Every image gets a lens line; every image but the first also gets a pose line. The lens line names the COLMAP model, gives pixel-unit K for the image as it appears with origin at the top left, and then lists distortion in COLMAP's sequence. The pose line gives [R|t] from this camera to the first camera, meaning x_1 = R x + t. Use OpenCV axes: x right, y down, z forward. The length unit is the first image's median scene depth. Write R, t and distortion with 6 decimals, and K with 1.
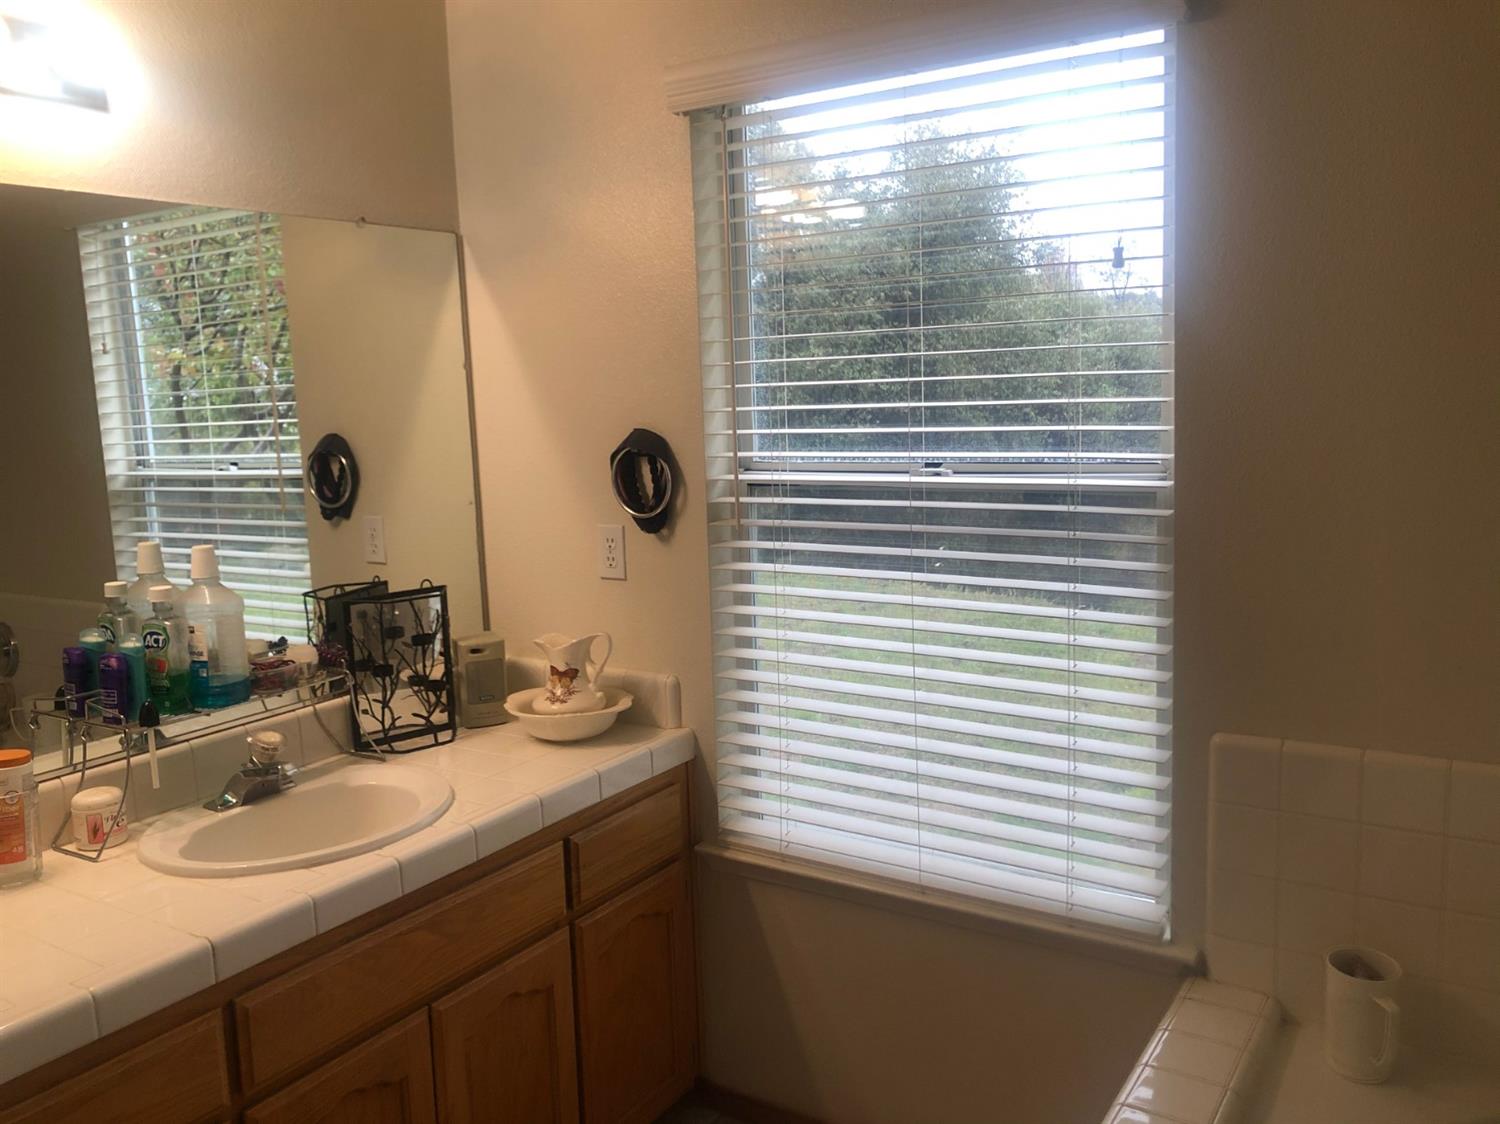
lens RADIAL K [[1220.2, 0, 748.4], [0, 1220.2, 558.8], [0, 0, 1]] dist [-0.010607, -0.028832]
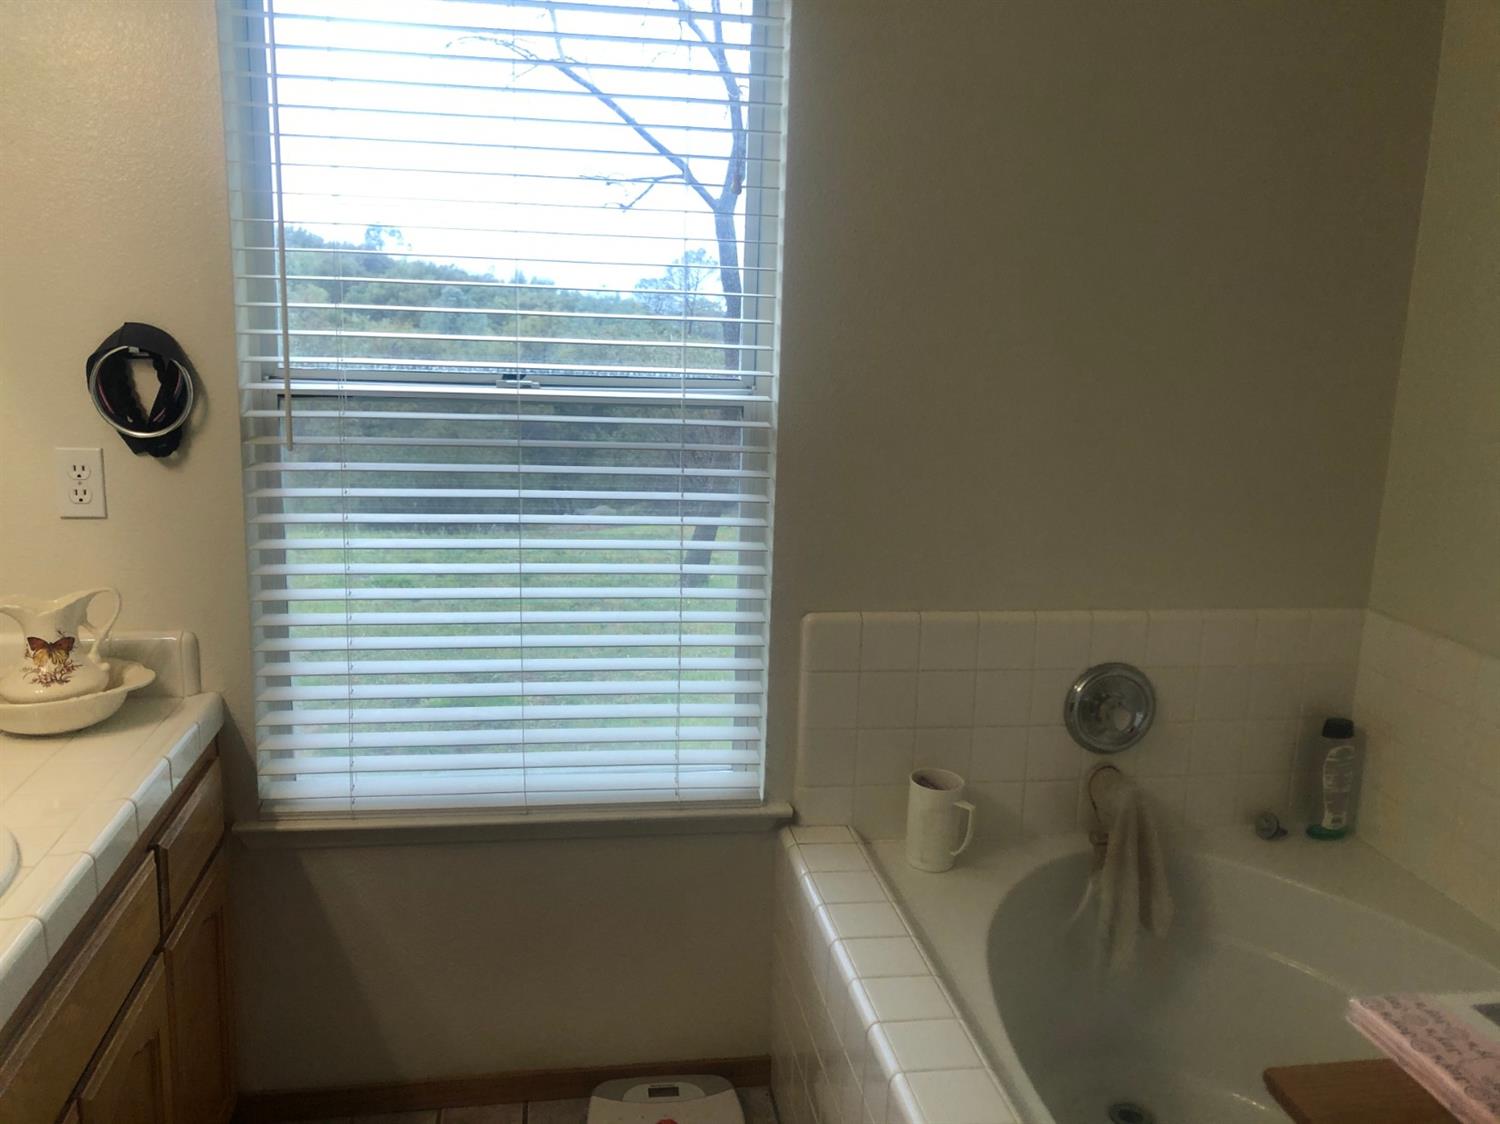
lens RADIAL K [[1220.2, 0, 750.1], [0, 1220.2, 561.7], [0, 0, 1]] dist [-0.010607, -0.028832]
pose [[0.728160, -0.089322, 0.679562, -0.347736], [0.035601, 0.995063, 0.092644, -0.012876], [-0.684482, -0.043266, 0.727745, 0.154574]]
